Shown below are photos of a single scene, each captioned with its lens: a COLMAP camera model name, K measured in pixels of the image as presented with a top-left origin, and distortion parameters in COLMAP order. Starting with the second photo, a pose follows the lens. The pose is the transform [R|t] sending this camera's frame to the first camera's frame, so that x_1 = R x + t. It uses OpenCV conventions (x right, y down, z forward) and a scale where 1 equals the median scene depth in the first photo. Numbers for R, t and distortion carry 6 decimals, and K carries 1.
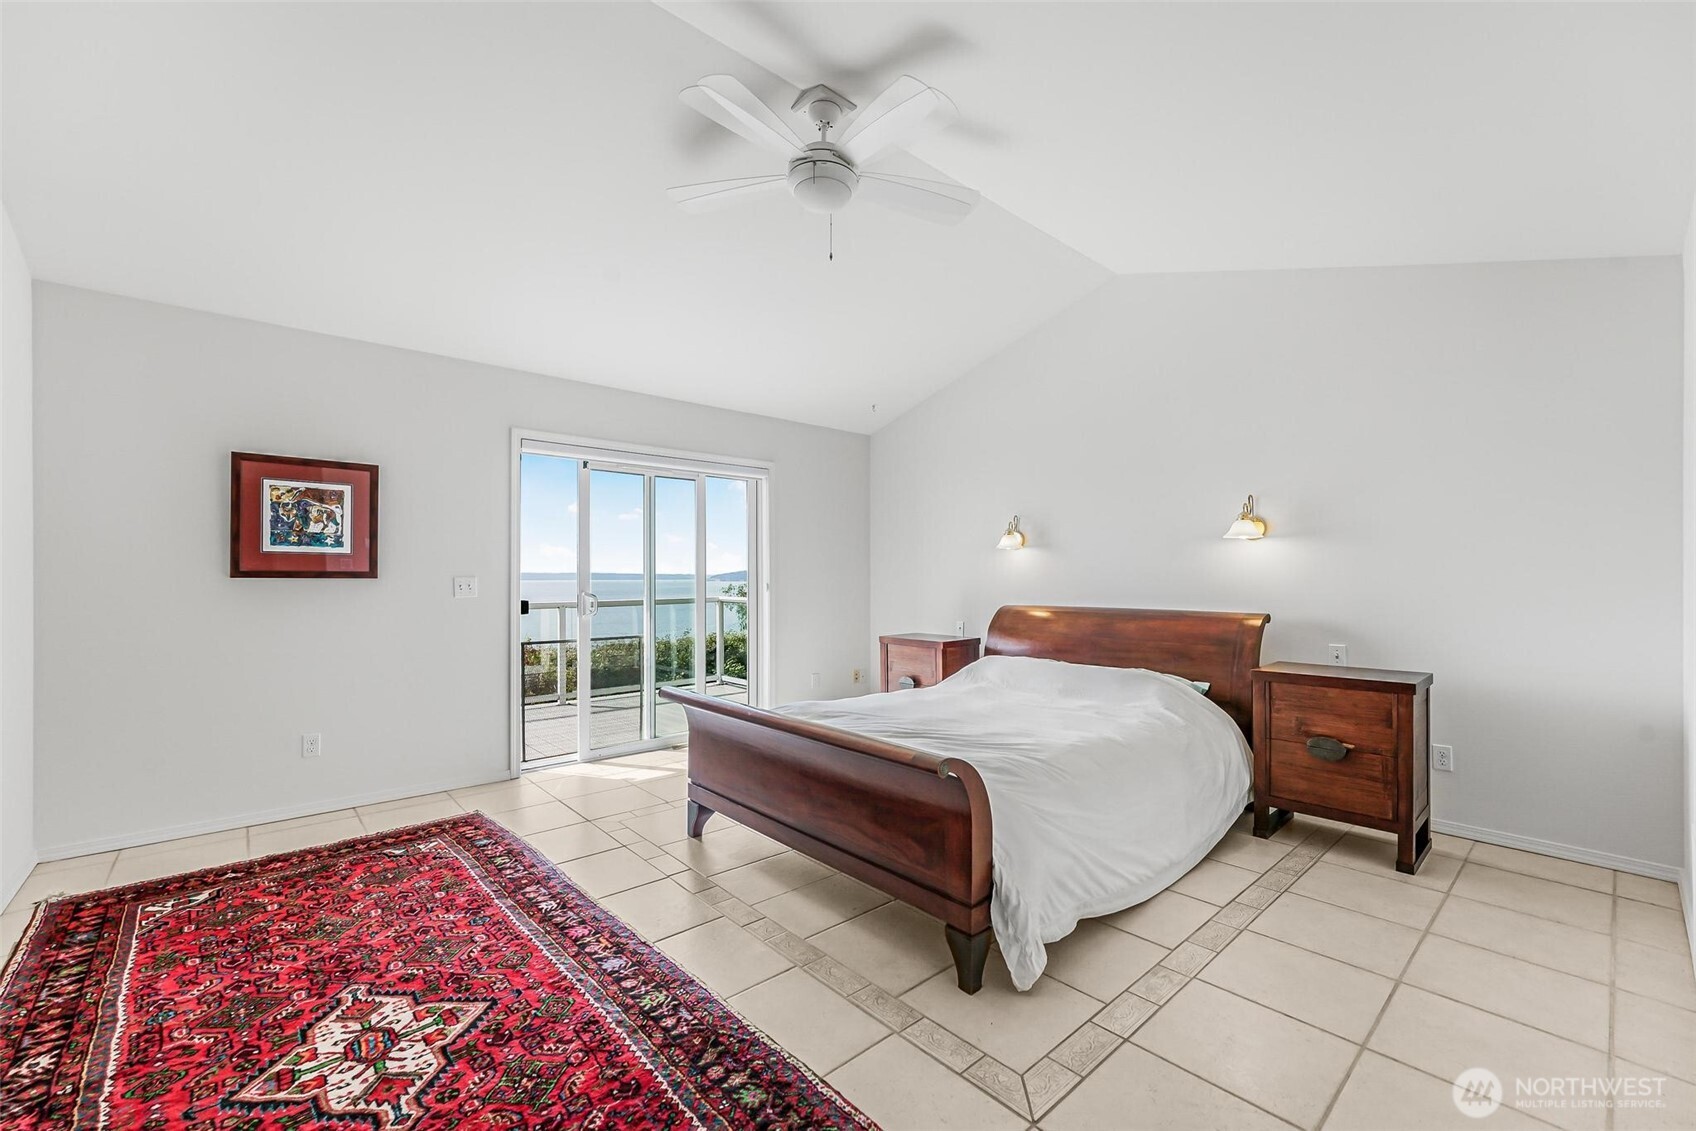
lens RADIAL K [[693.9, 0, 849.3], [0, 693.9, 571.1], [0, 0, 1]] dist [-0.000738, -0.000514]
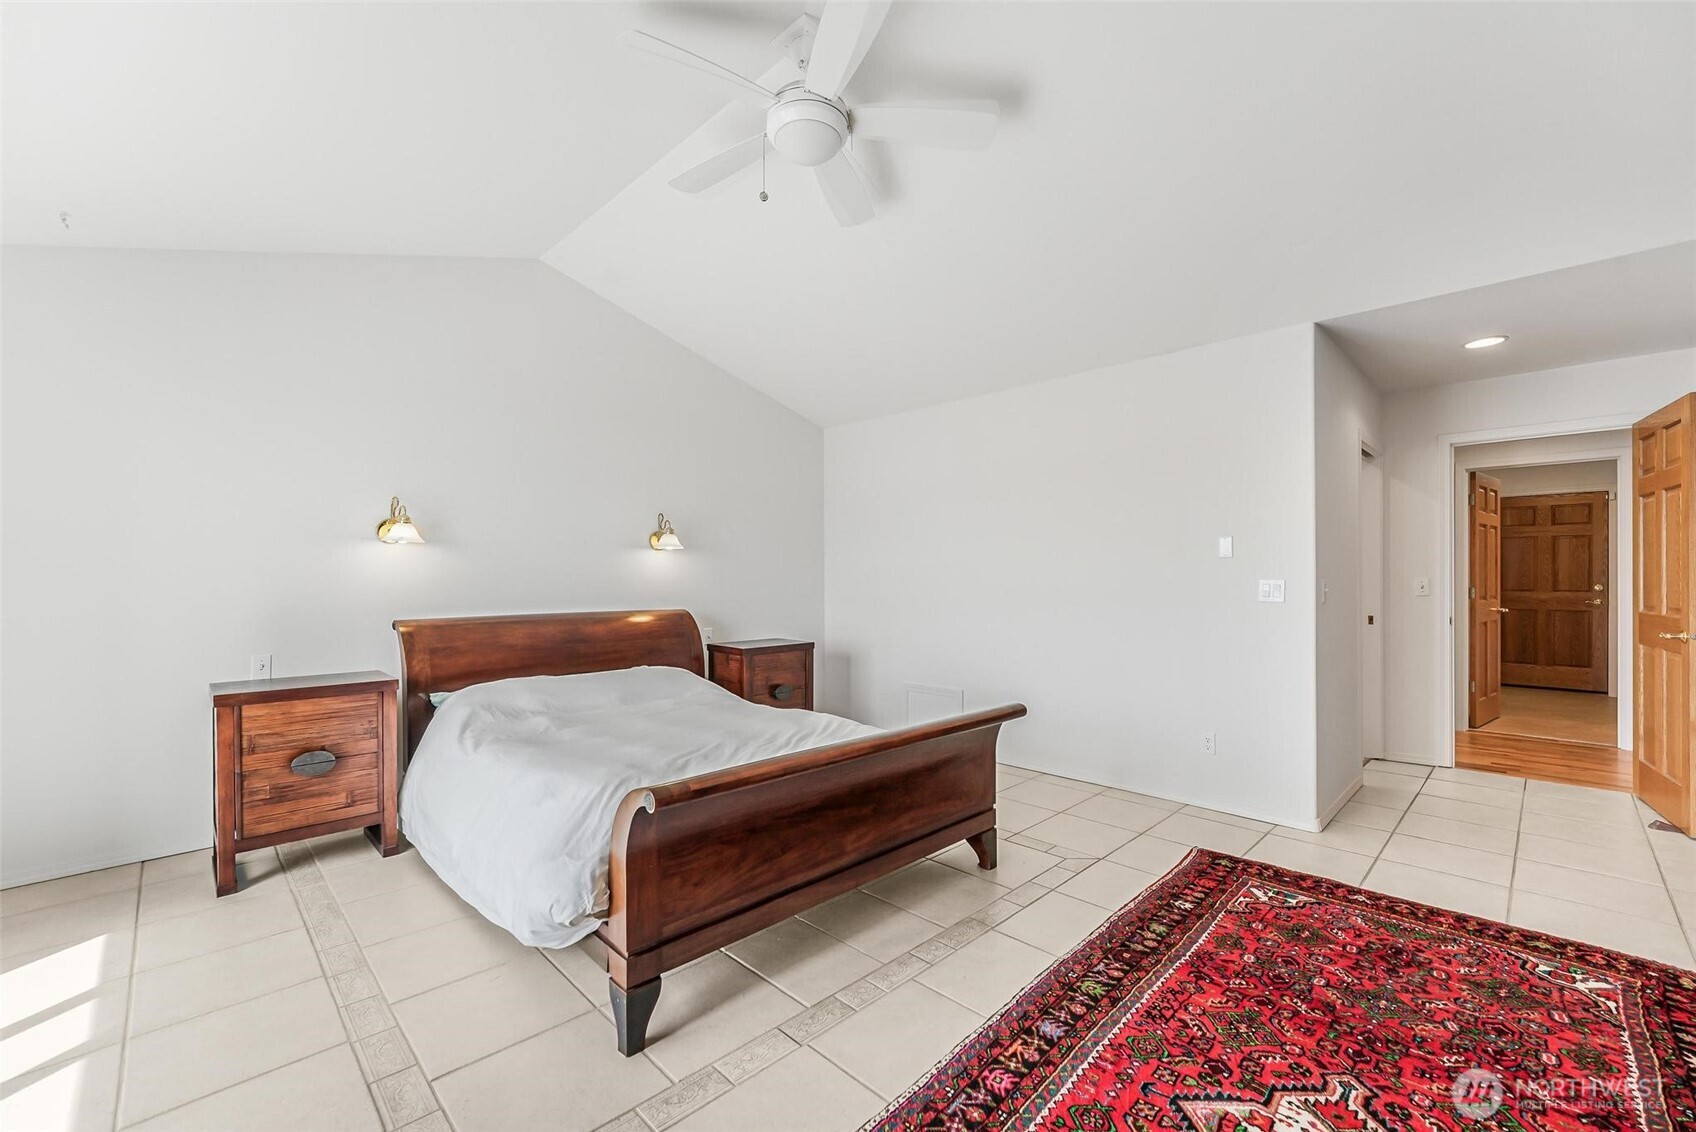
lens RADIAL K [[693.9, 0, 849.3], [0, 693.9, 576.6], [0, 0, 1]] dist [-0.000738, -0.000514]
pose [[-0.050363, 0.003180, 0.998726, -1.422553], [-0.006851, 0.999970, -0.003530, 0.005562], [-0.998707, -0.007020, -0.050339, 1.546904]]
